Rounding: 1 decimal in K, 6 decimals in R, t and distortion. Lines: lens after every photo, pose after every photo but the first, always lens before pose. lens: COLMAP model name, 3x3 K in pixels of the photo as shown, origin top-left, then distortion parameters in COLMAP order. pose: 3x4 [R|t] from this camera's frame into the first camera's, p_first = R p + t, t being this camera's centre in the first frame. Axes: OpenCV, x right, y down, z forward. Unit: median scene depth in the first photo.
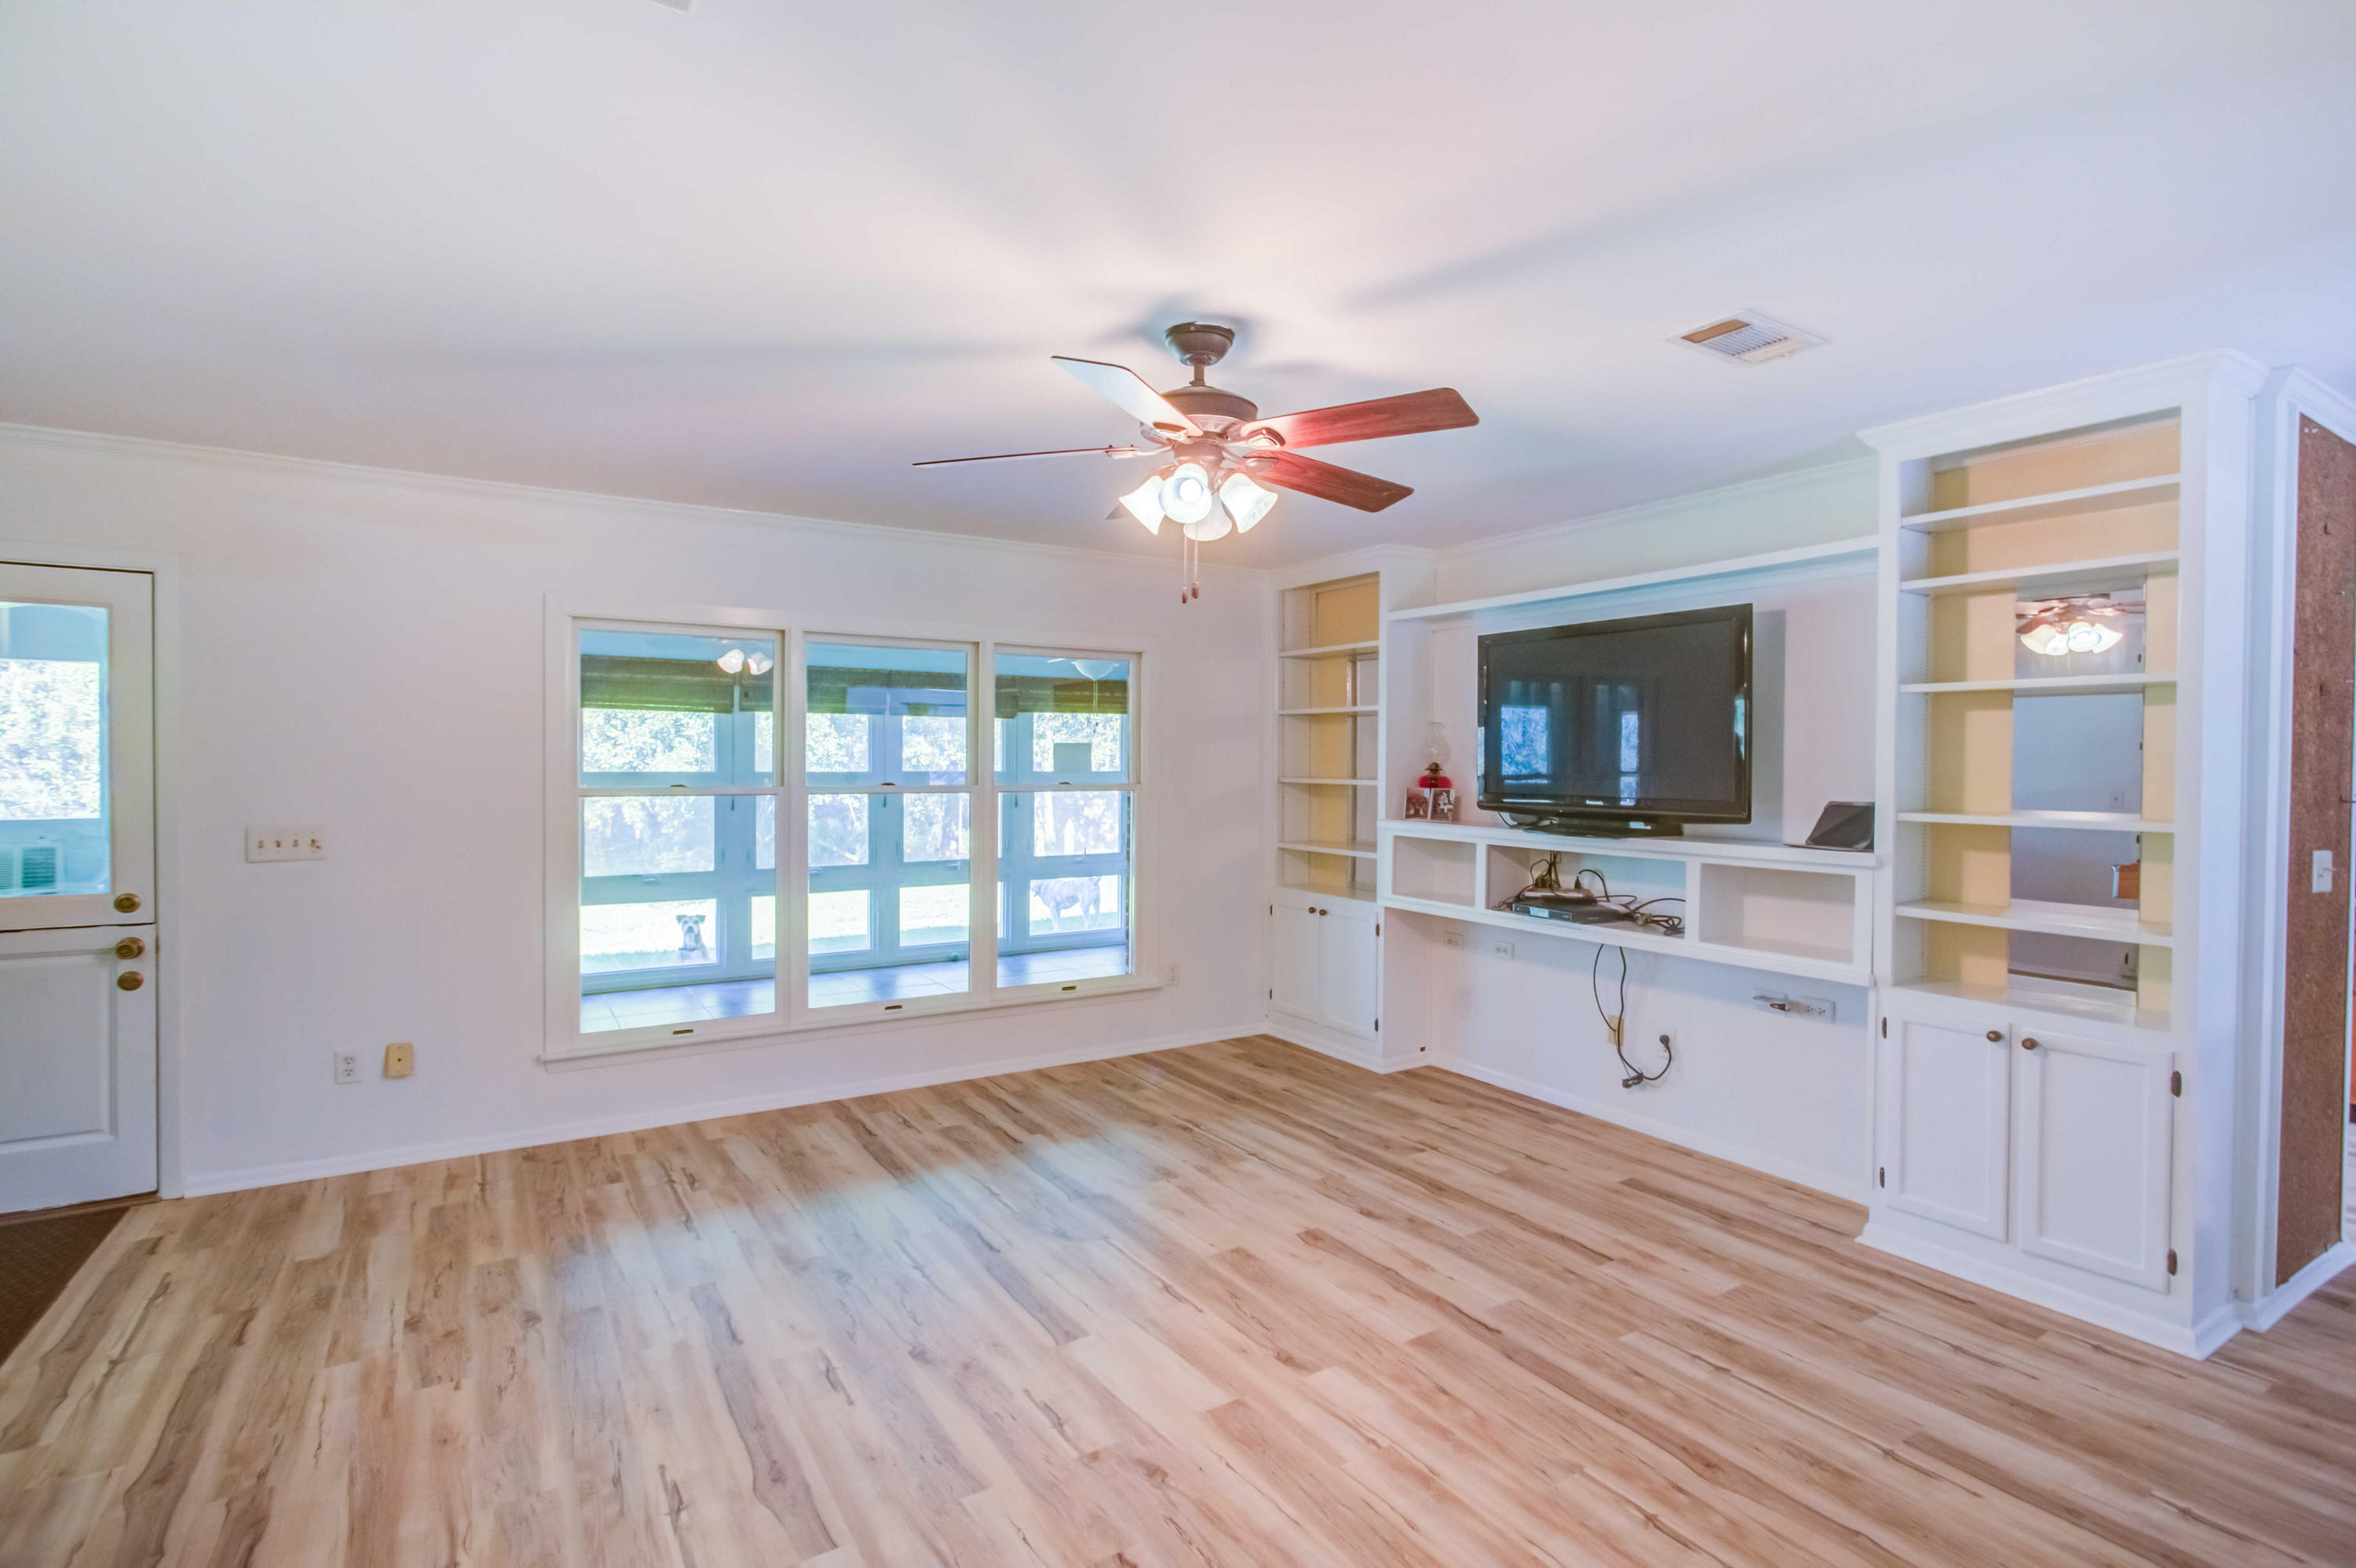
lens RADIAL K [[1128.2, 0, 1177.1], [0, 1128.2, 781.5], [0, 0, 1]] dist [-0.002173, 0.001200]
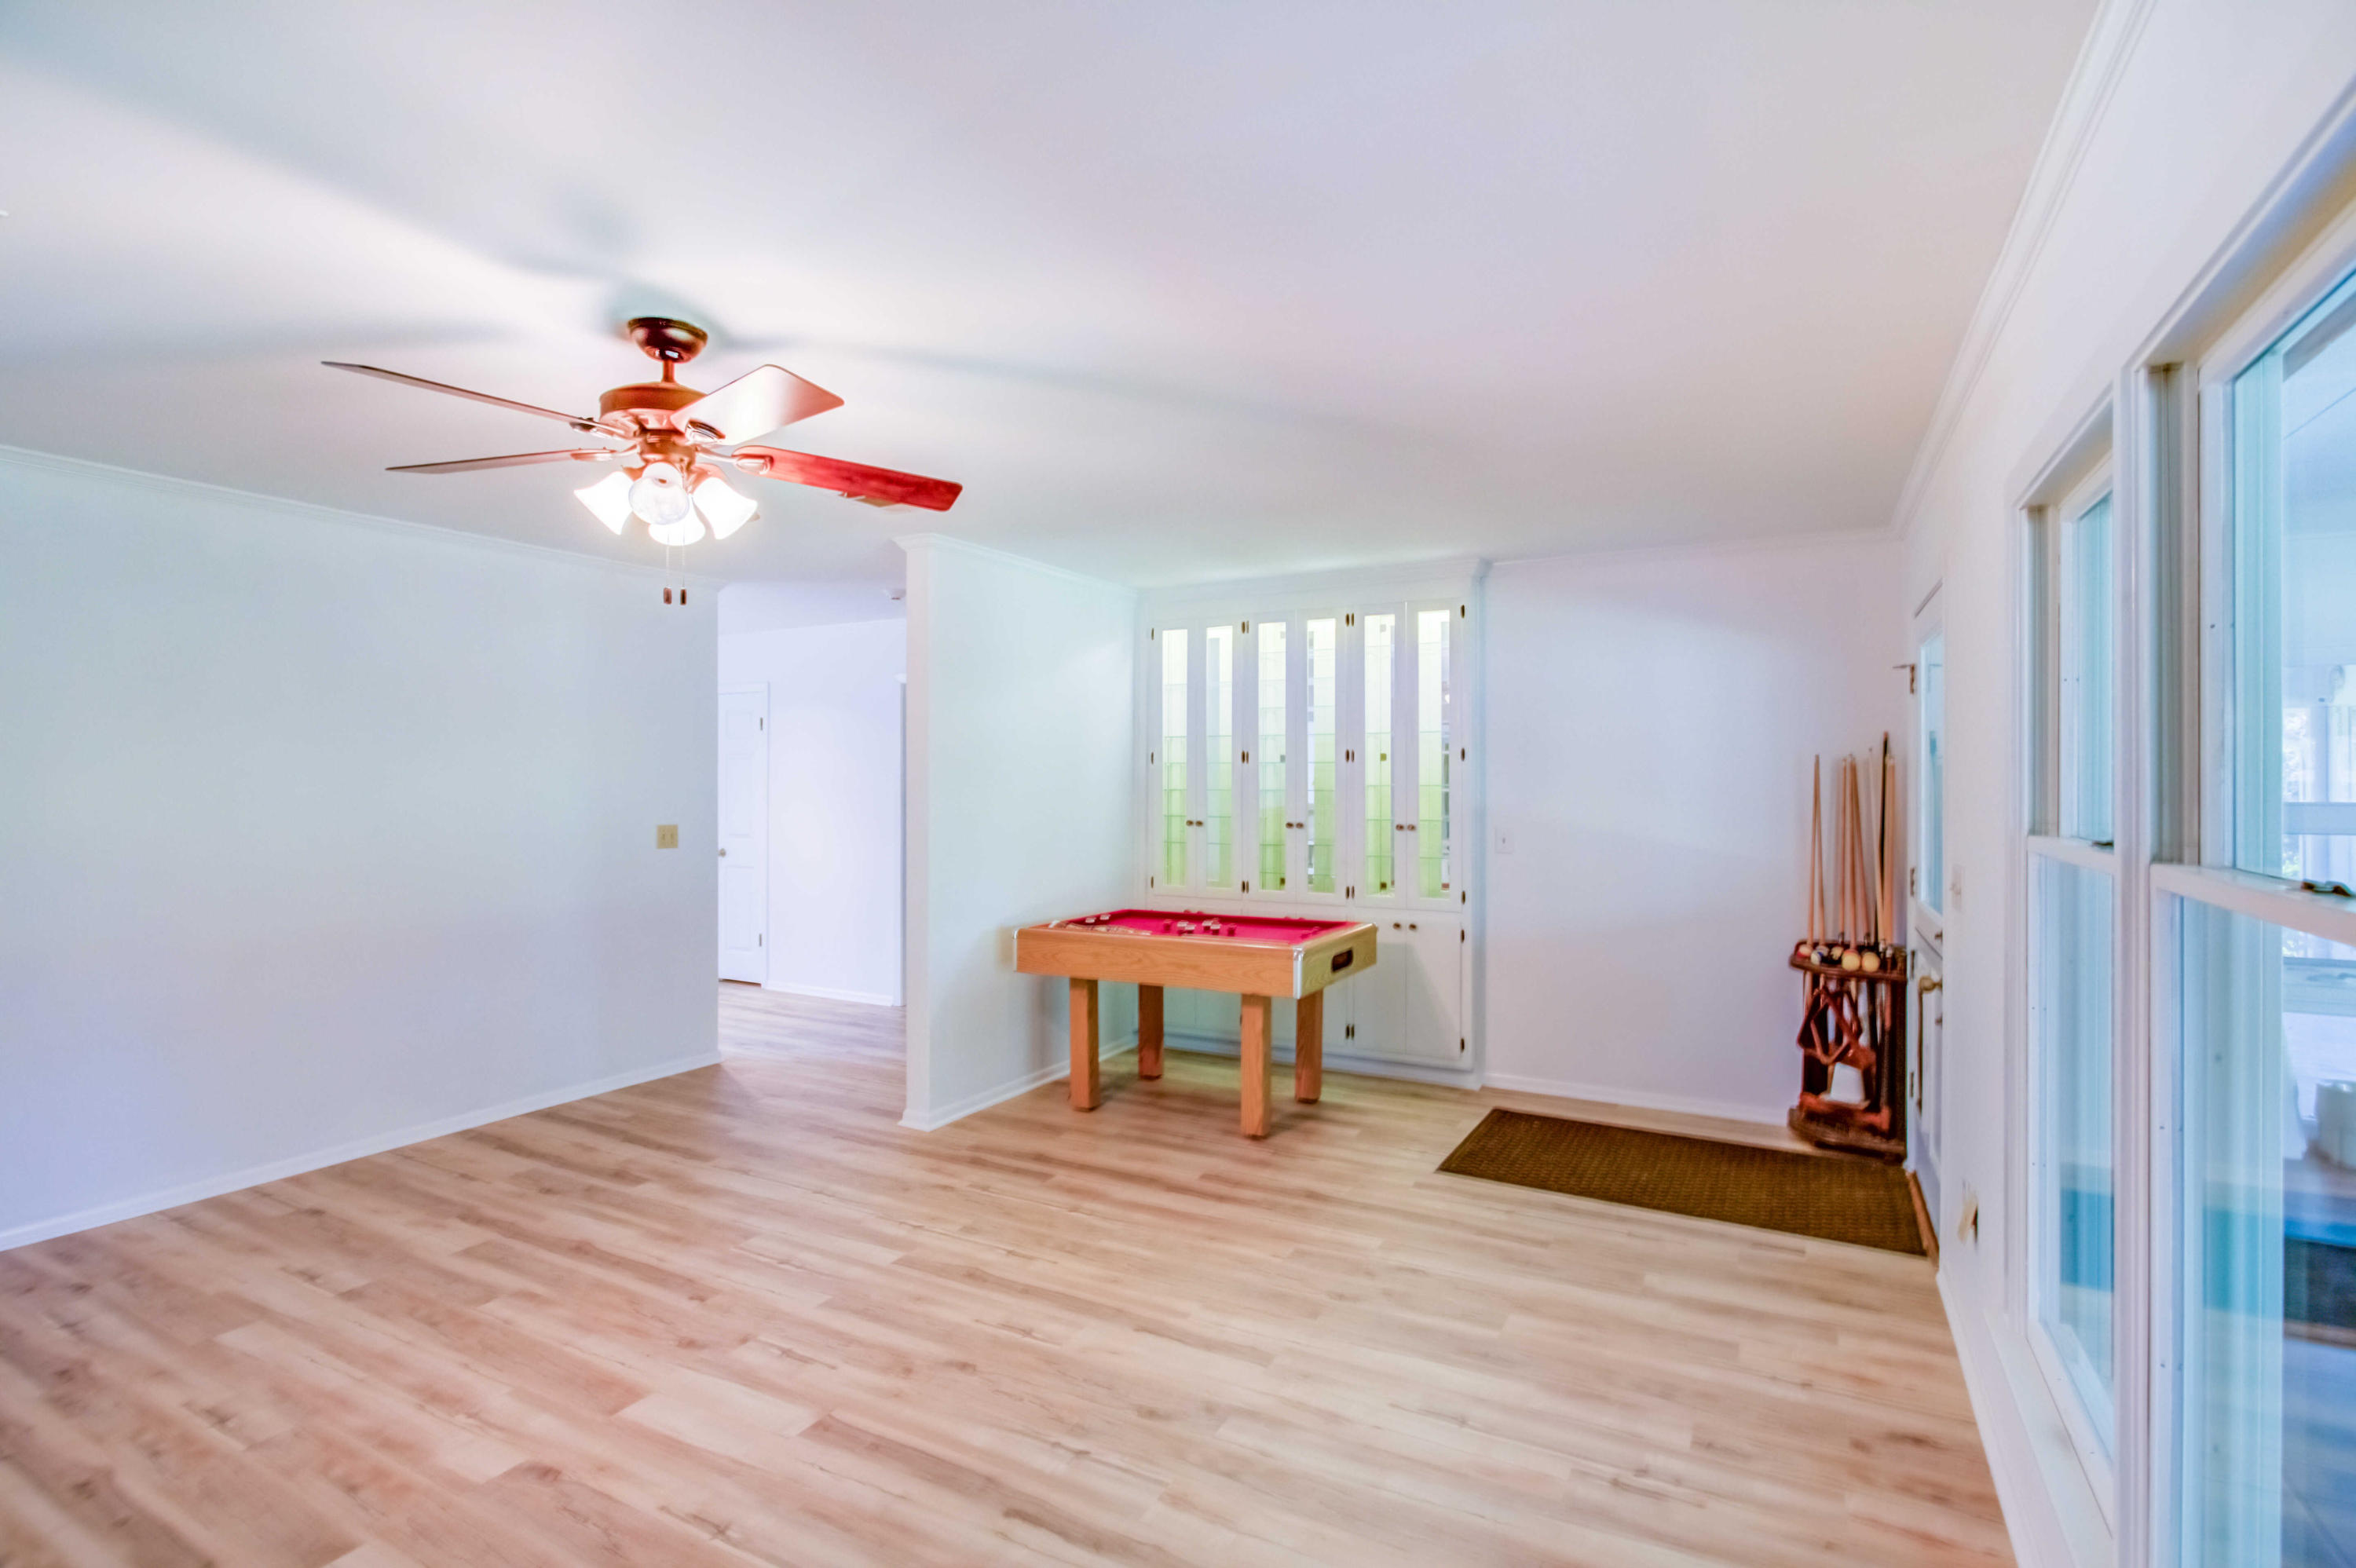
lens RADIAL K [[1128.2, 0, 1180.0], [0, 1128.2, 769.3], [0, 0, 1]] dist [-0.002173, 0.001200]
pose [[-0.877741, -0.008803, -0.479055, 0.093655], [-0.011394, 0.999932, 0.002502, -0.032362], [0.479000, 0.007654, -0.877781, 2.063026]]
